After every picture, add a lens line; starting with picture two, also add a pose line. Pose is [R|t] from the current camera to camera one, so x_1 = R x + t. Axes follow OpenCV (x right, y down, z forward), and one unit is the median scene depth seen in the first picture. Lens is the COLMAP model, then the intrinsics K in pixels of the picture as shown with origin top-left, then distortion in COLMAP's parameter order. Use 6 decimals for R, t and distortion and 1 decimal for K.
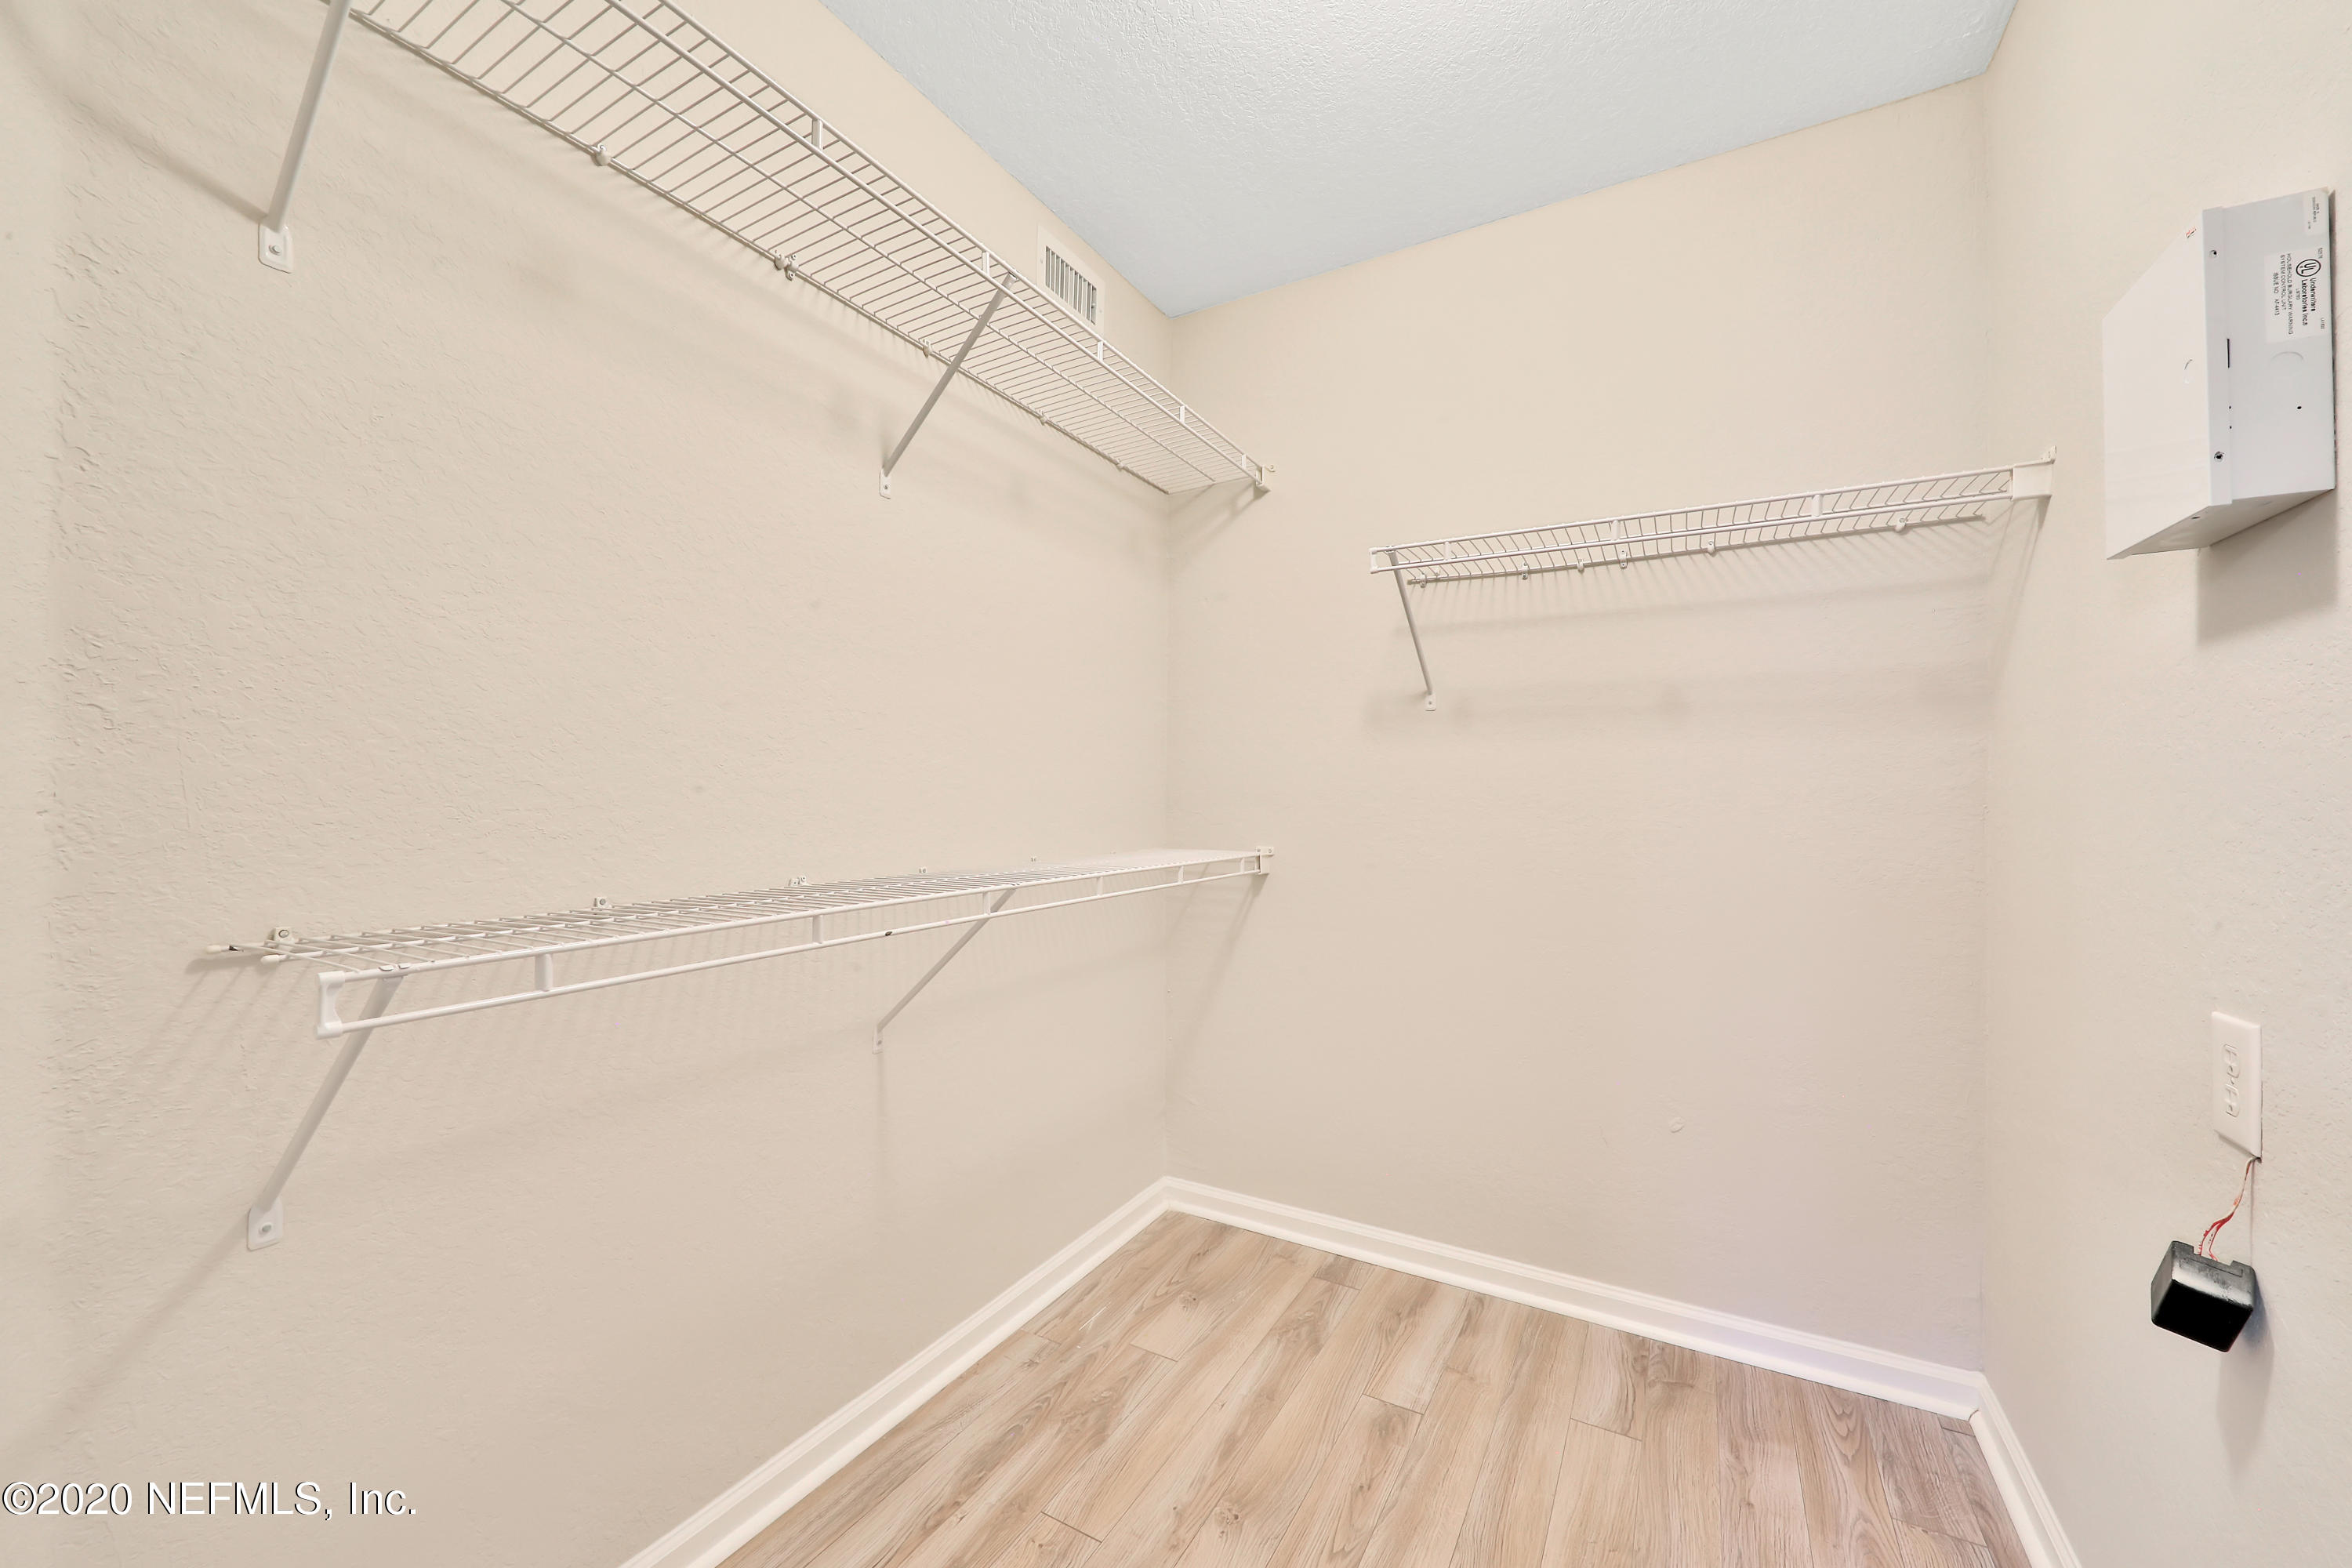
lens RADIAL K [[908.1, 0, 1178.0], [0, 908.1, 793.0], [0, 0, 1]] dist [0.000849, -0.000577]
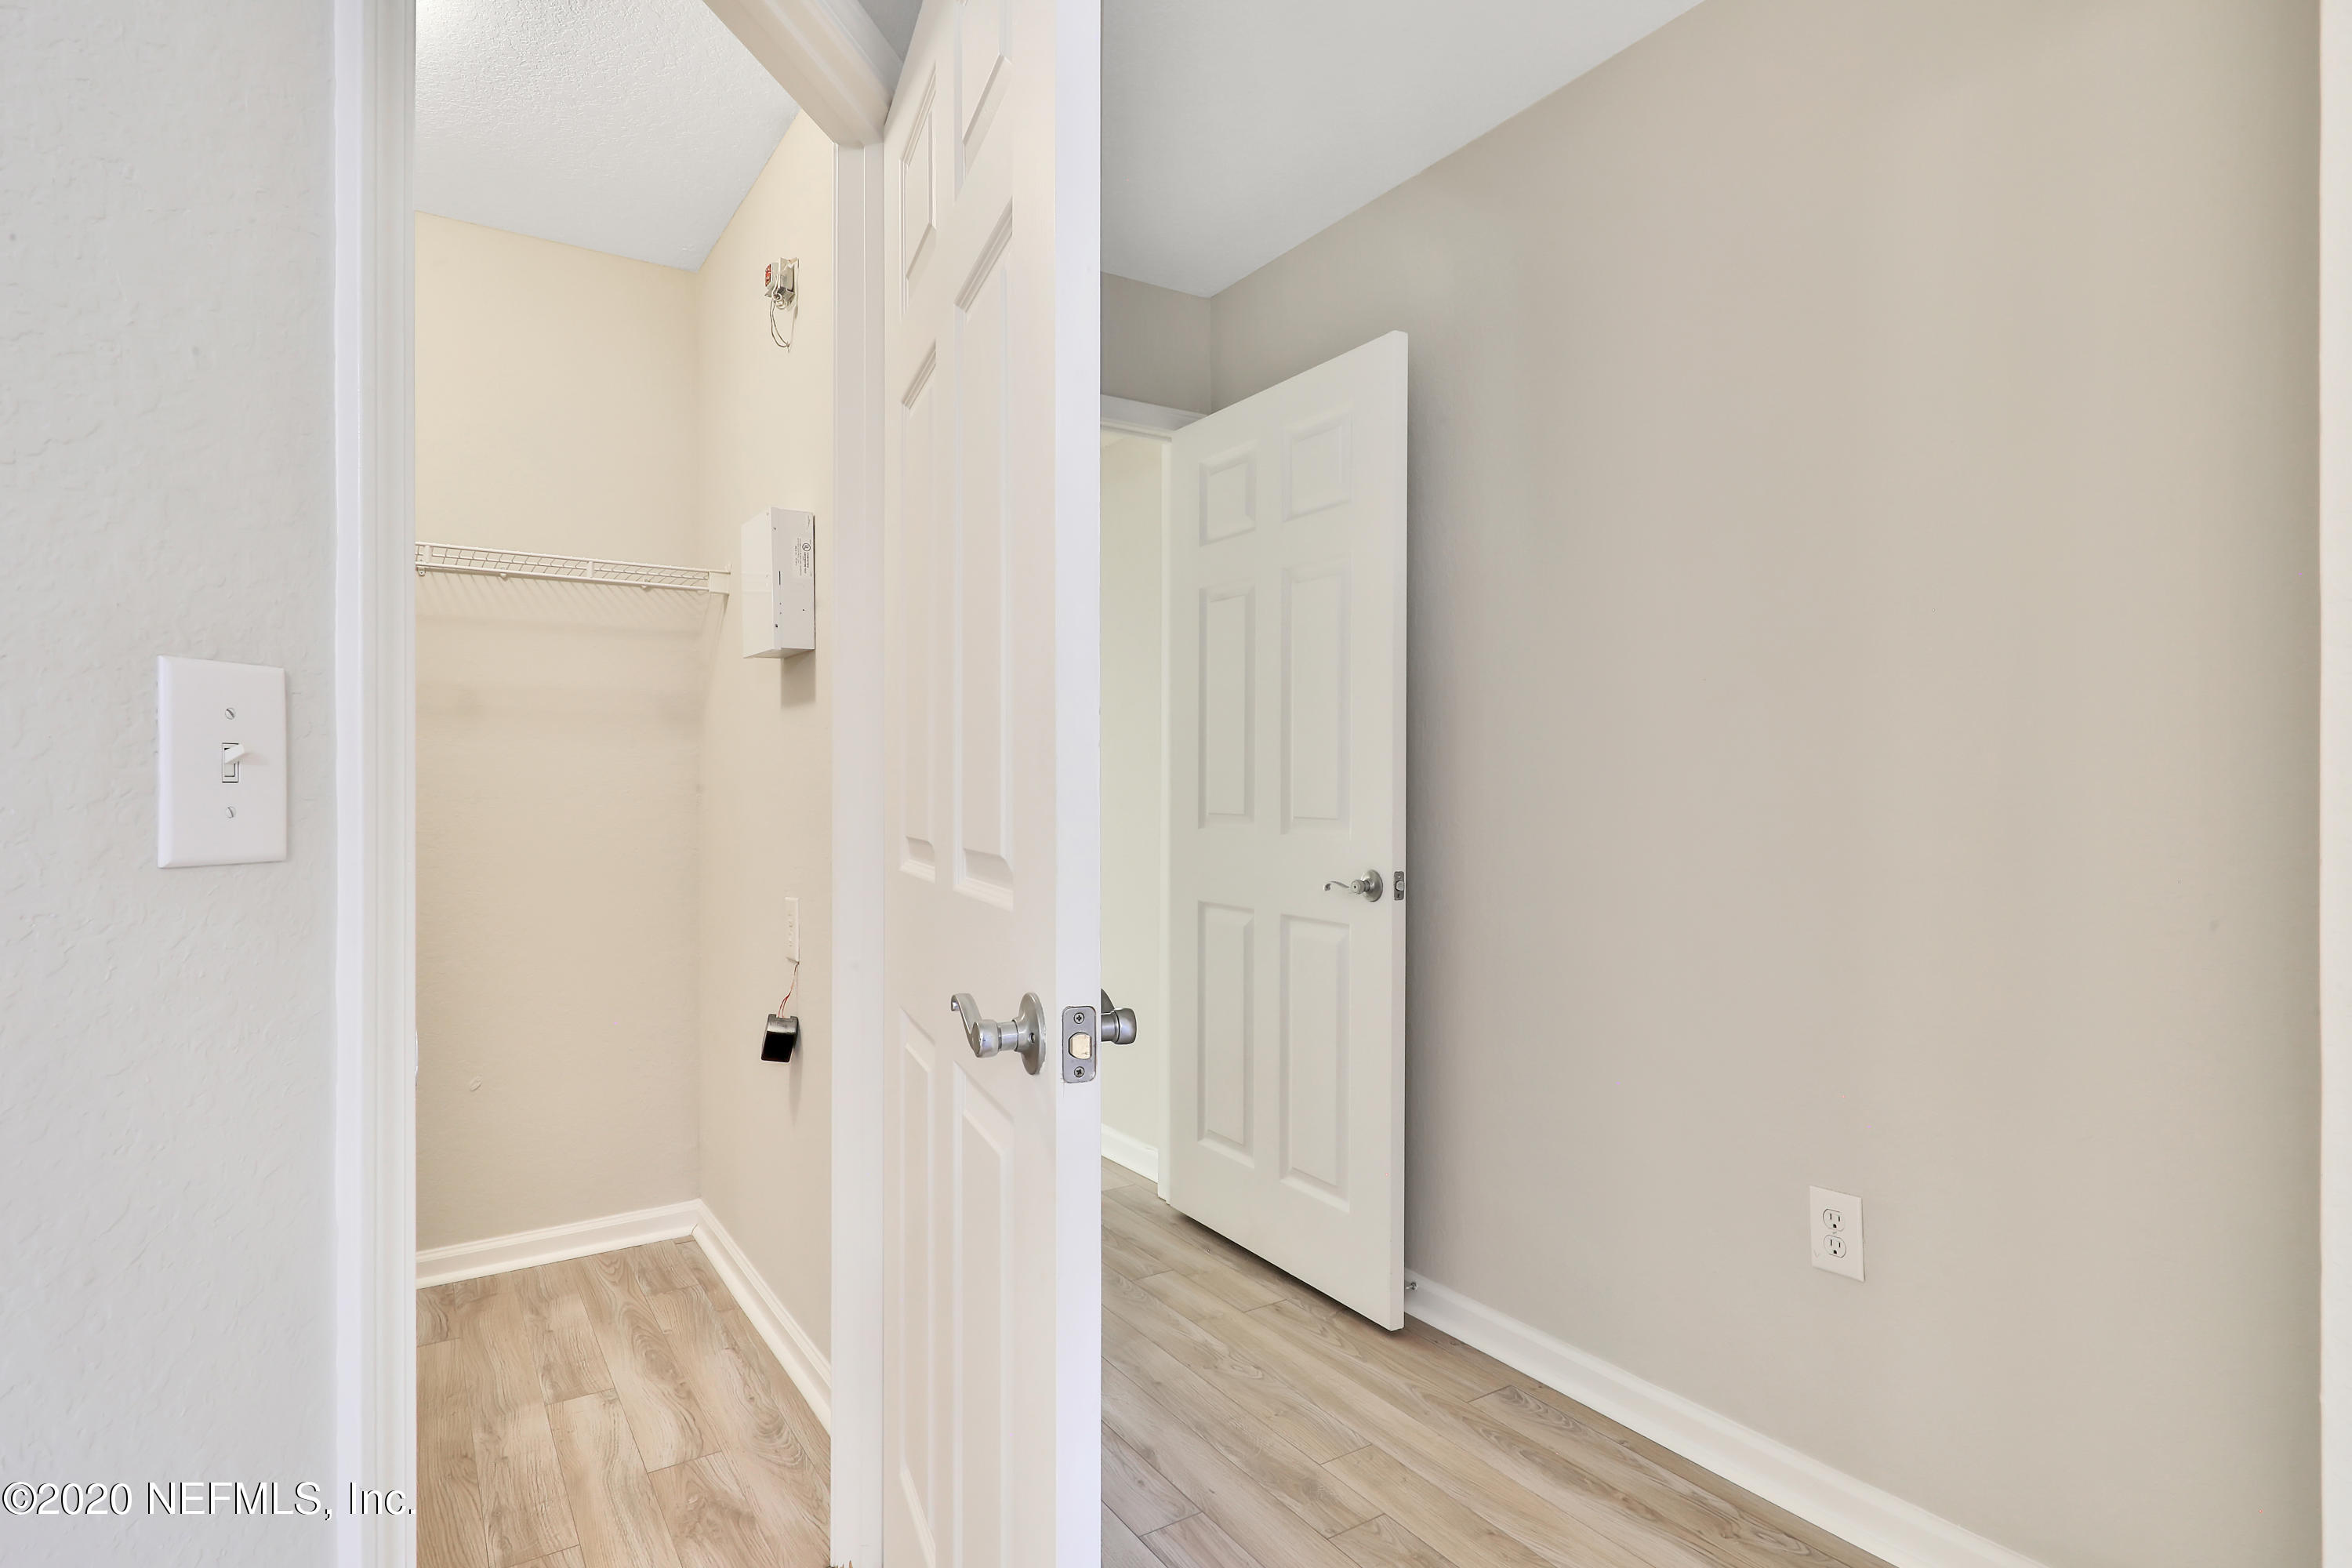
lens RADIAL K [[1142.6, 0, 1183.2], [0, 1142.6, 790.5], [0, 0, 1]] dist [0.002077, 0.000236]
pose [[0.443335, -0.007191, 0.896327, -0.437016], [0.003251, 0.999974, 0.006415, -0.001551], [-0.896350, 0.000070, 0.443346, -0.546594]]
